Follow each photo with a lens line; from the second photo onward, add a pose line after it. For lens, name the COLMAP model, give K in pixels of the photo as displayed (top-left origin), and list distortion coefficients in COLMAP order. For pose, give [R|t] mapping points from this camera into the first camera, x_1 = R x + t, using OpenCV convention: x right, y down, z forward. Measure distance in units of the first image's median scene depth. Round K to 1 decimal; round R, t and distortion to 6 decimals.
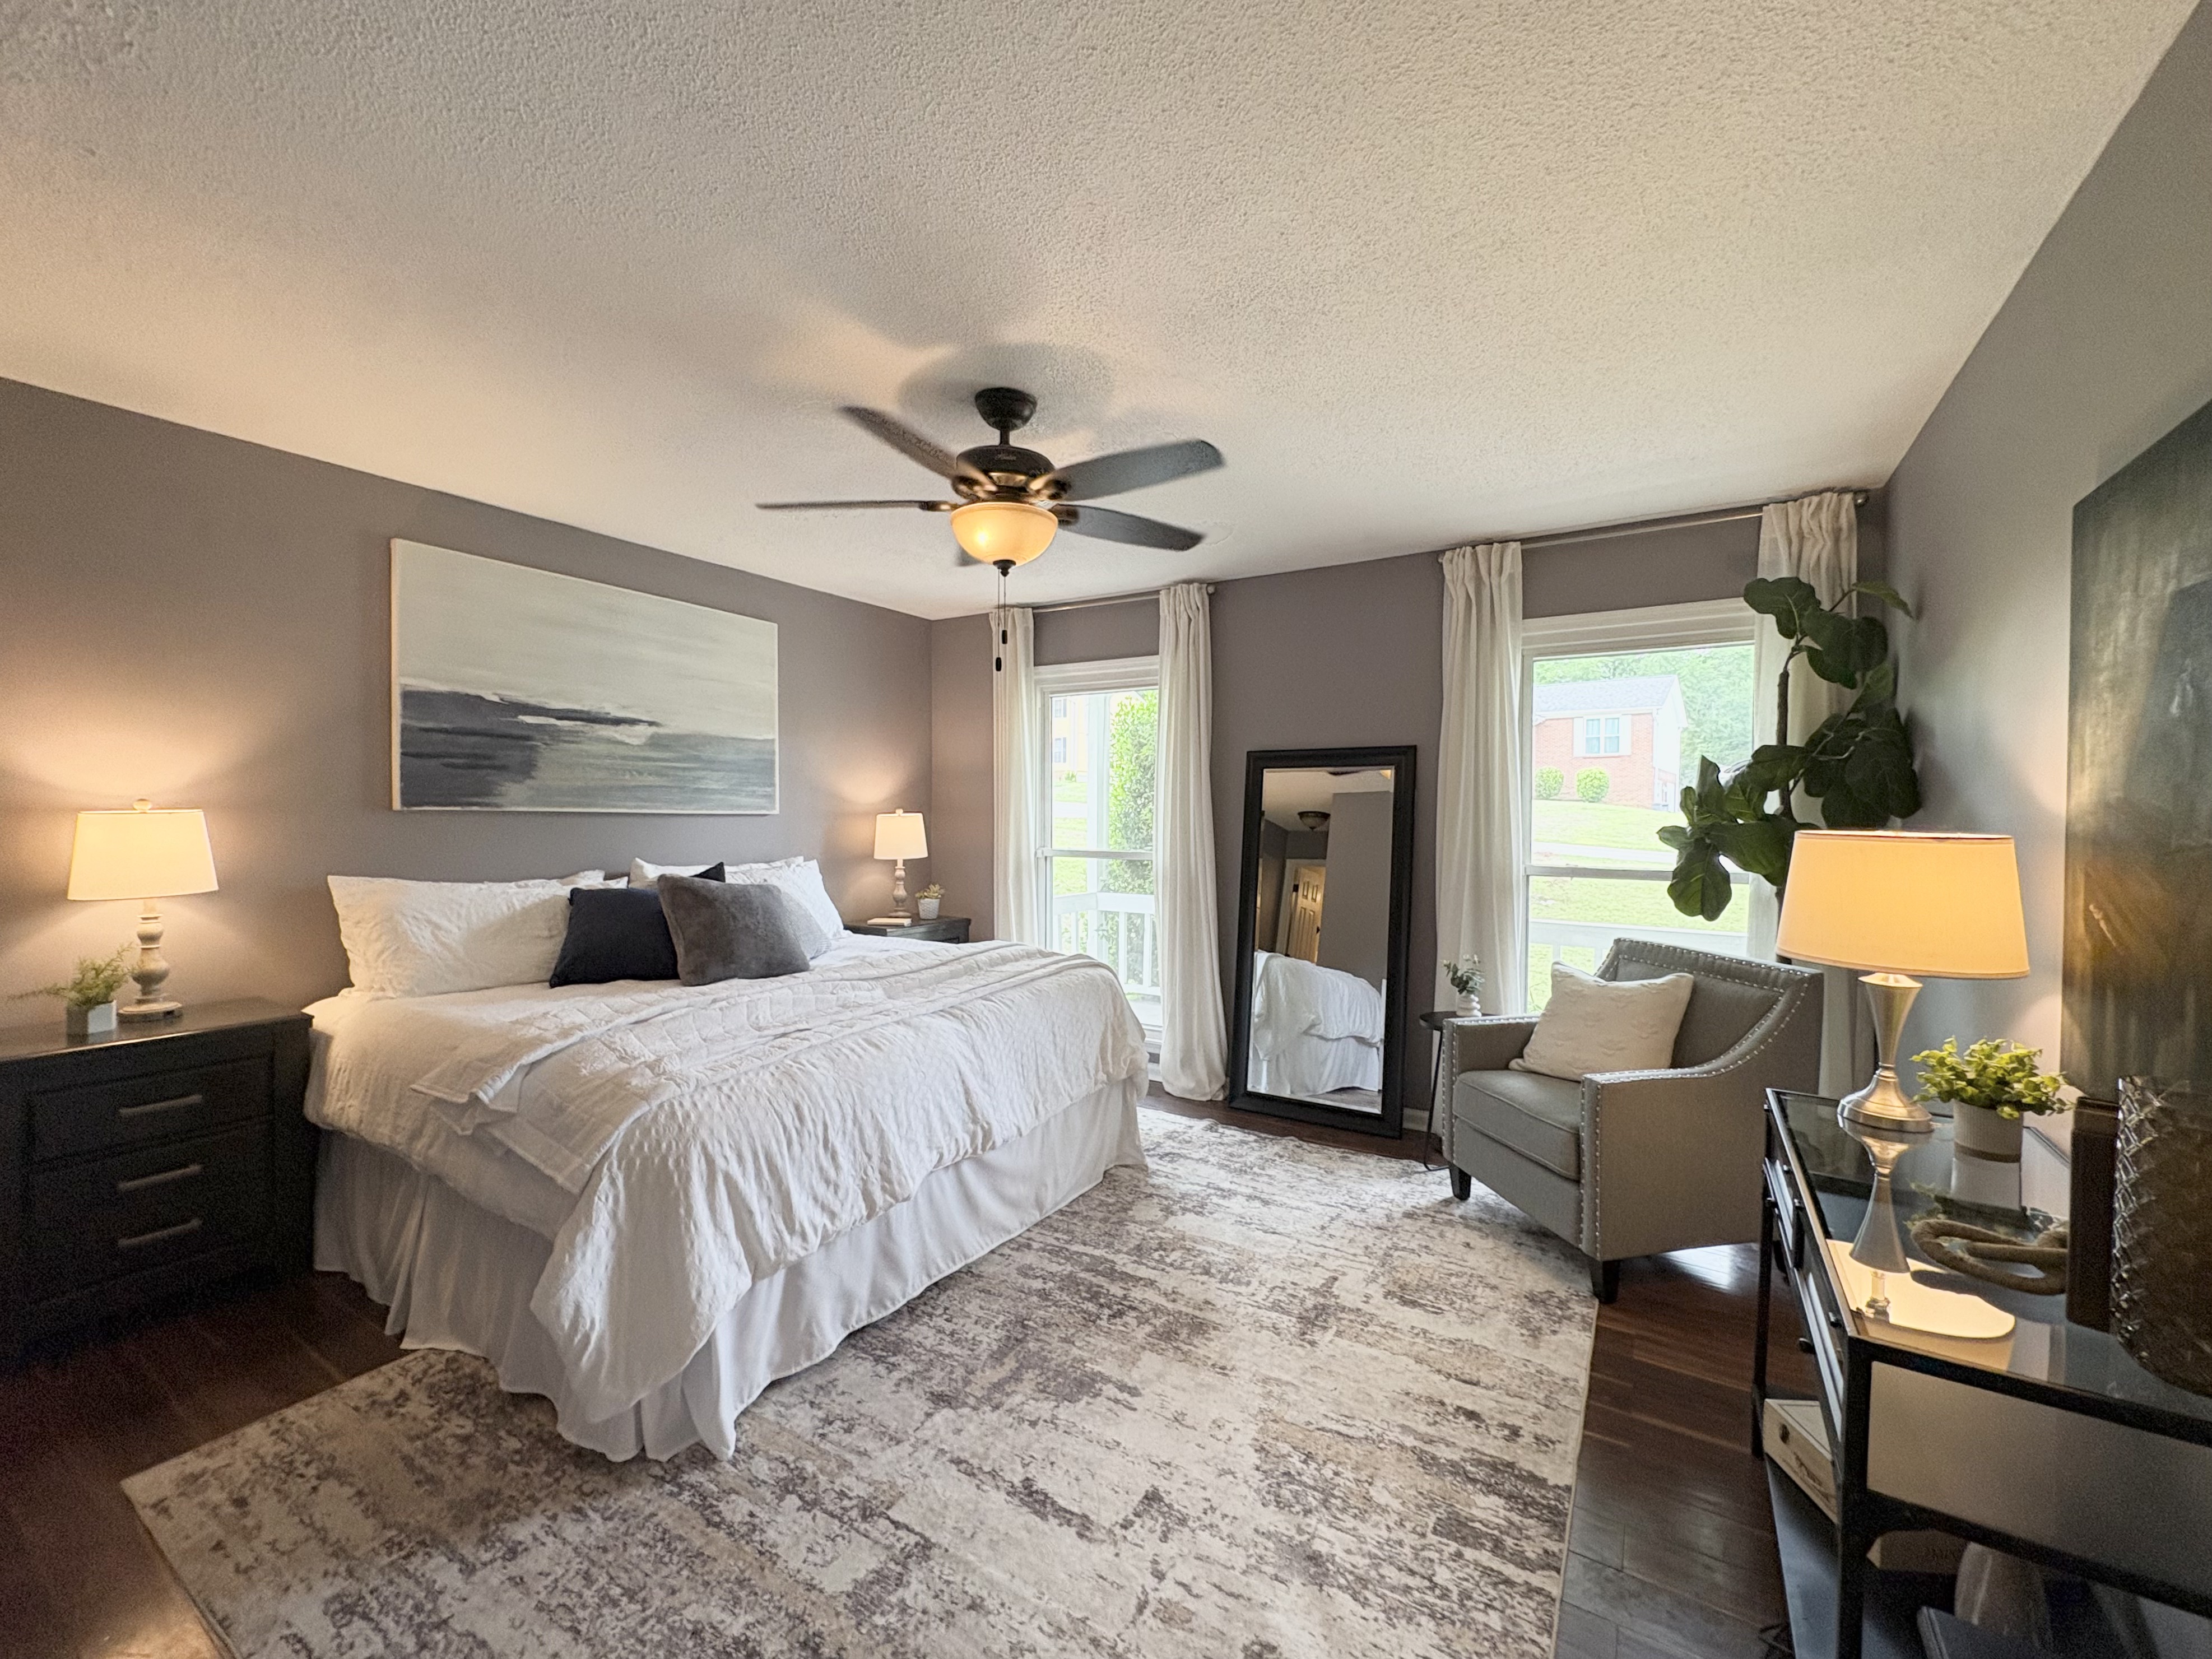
lens RADIAL K [[881.8, 0, 1094.0], [0, 881.8, 832.3], [0, 0, 1]] dist [-0.001354, 0.000015]
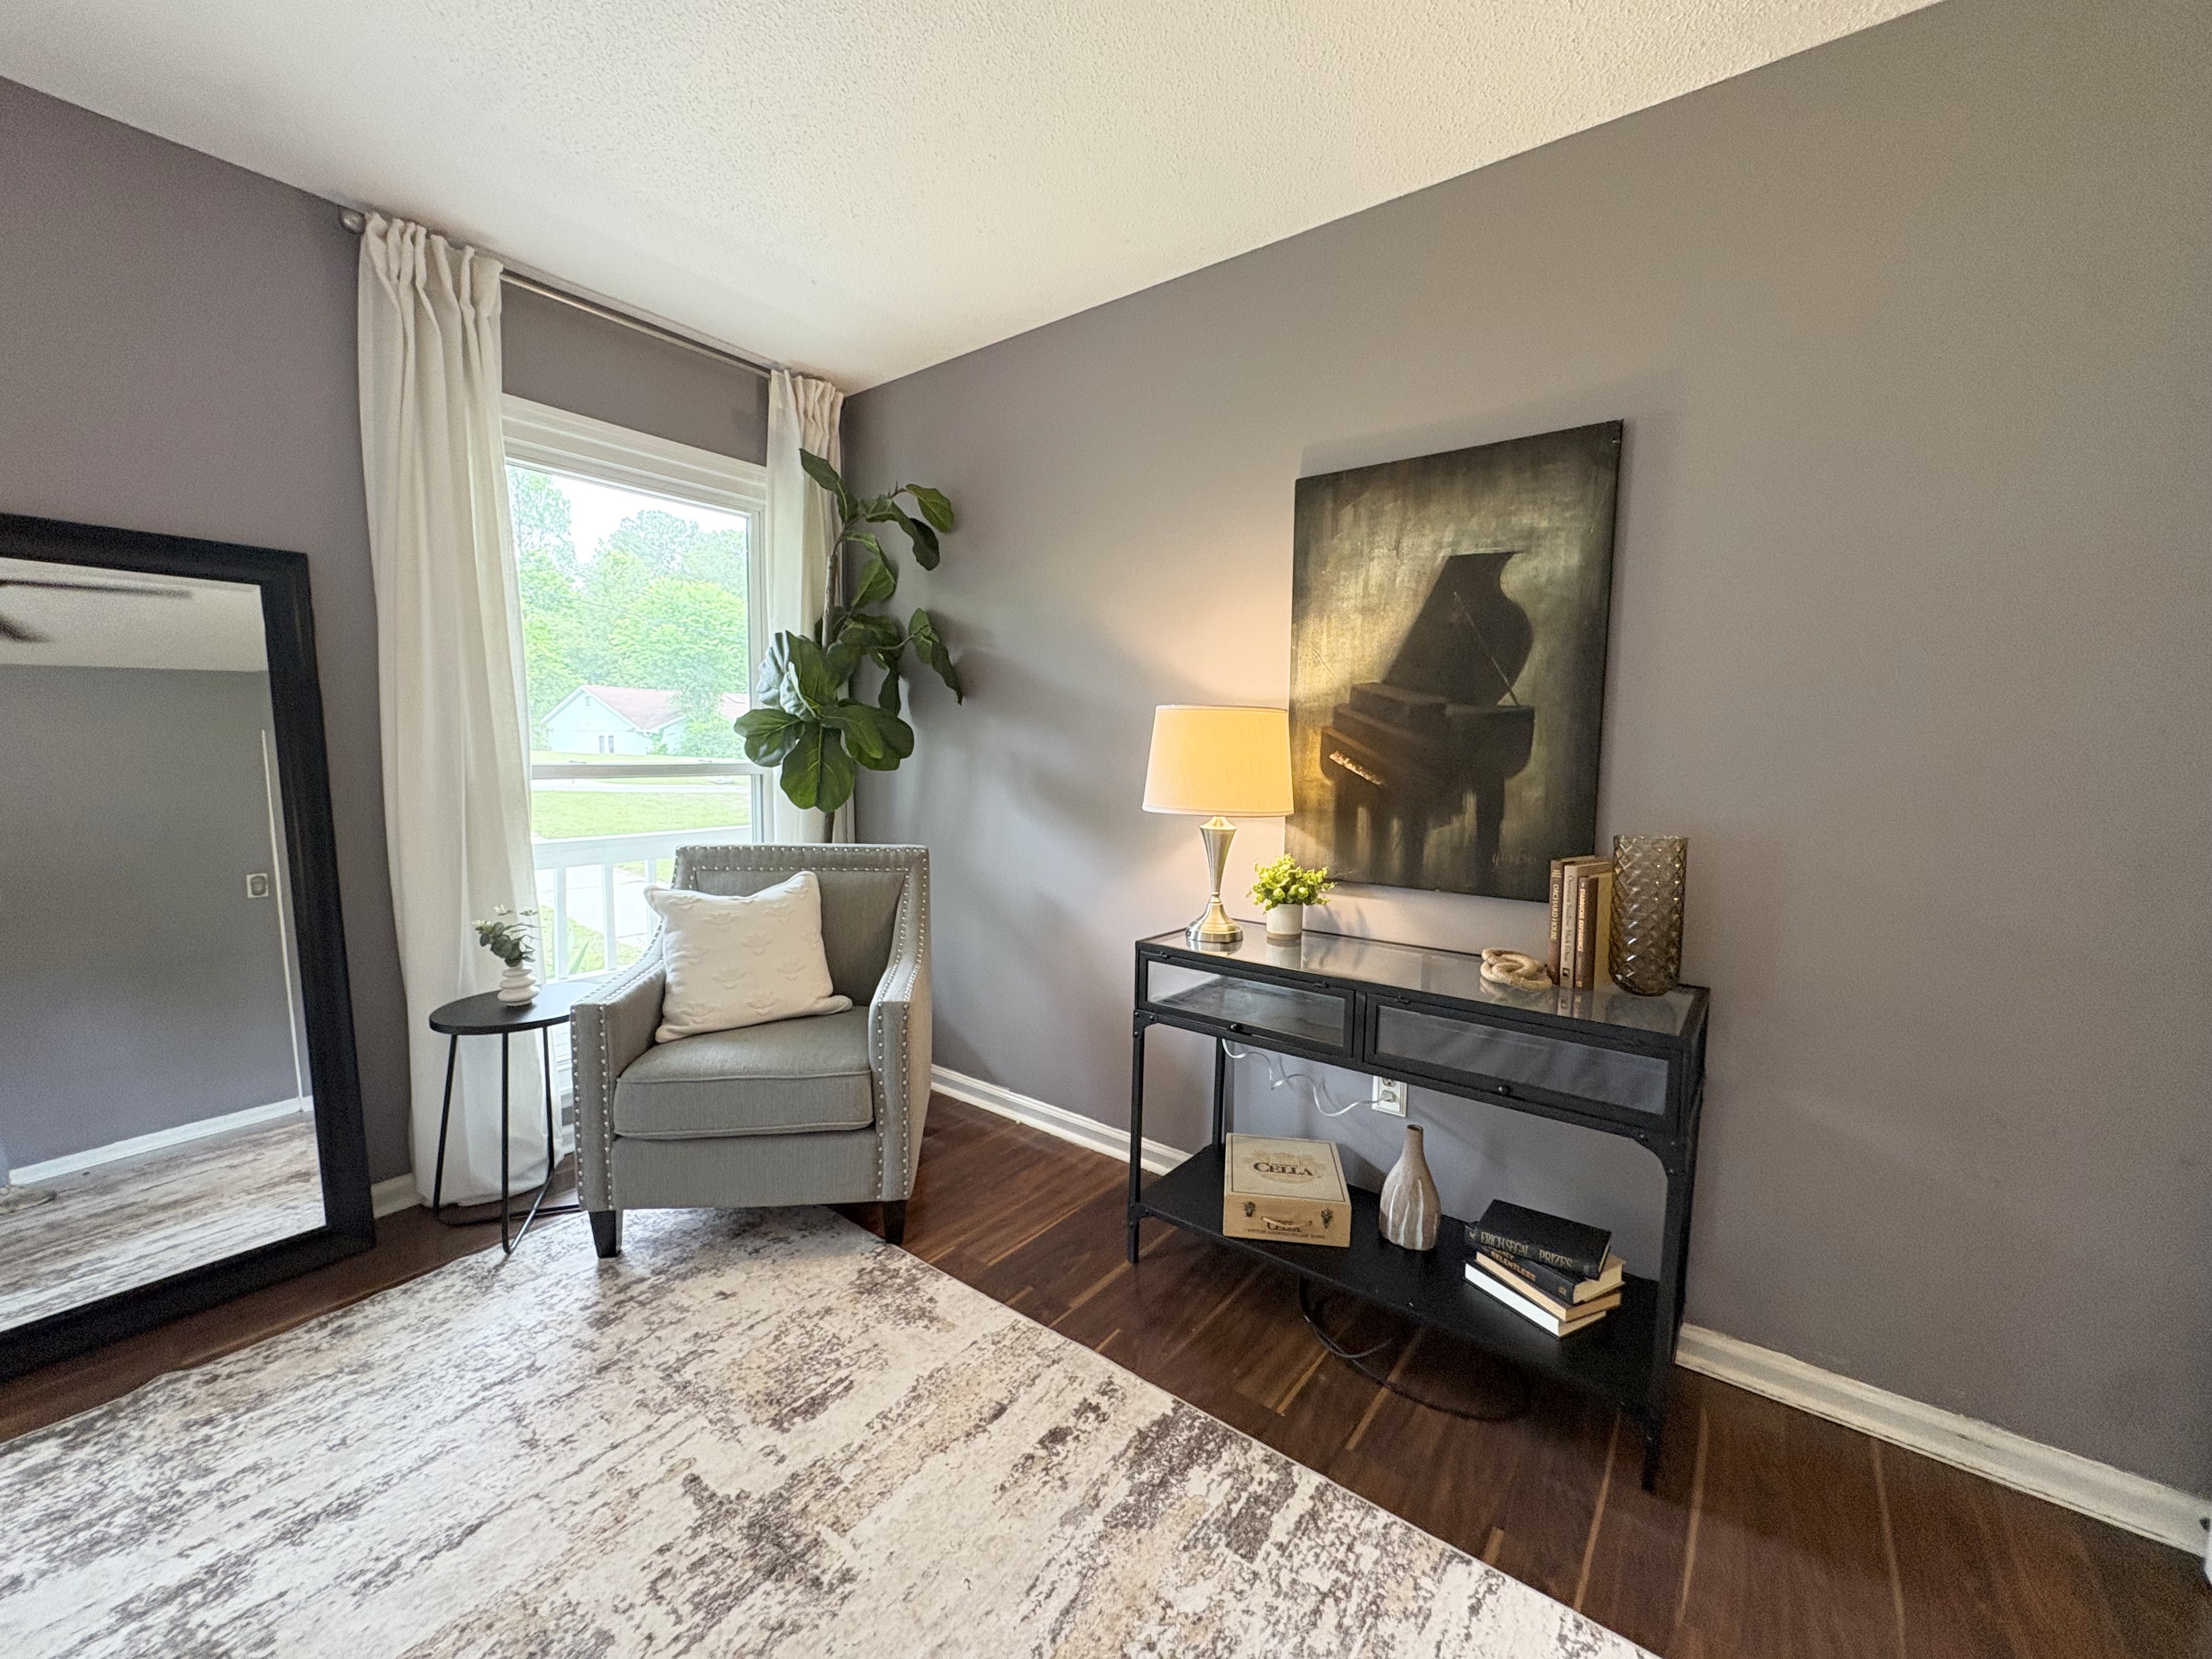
lens RADIAL K [[881.8, 0, 1095.9], [0, 881.8, 831.8], [0, 0, 1]] dist [-0.001354, 0.000015]
pose [[0.083846, -0.107728, 0.990638, -0.221462], [0.007379, 0.994179, 0.107488, 0.024345], [-0.996451, -0.001703, 0.084153, 0.665238]]
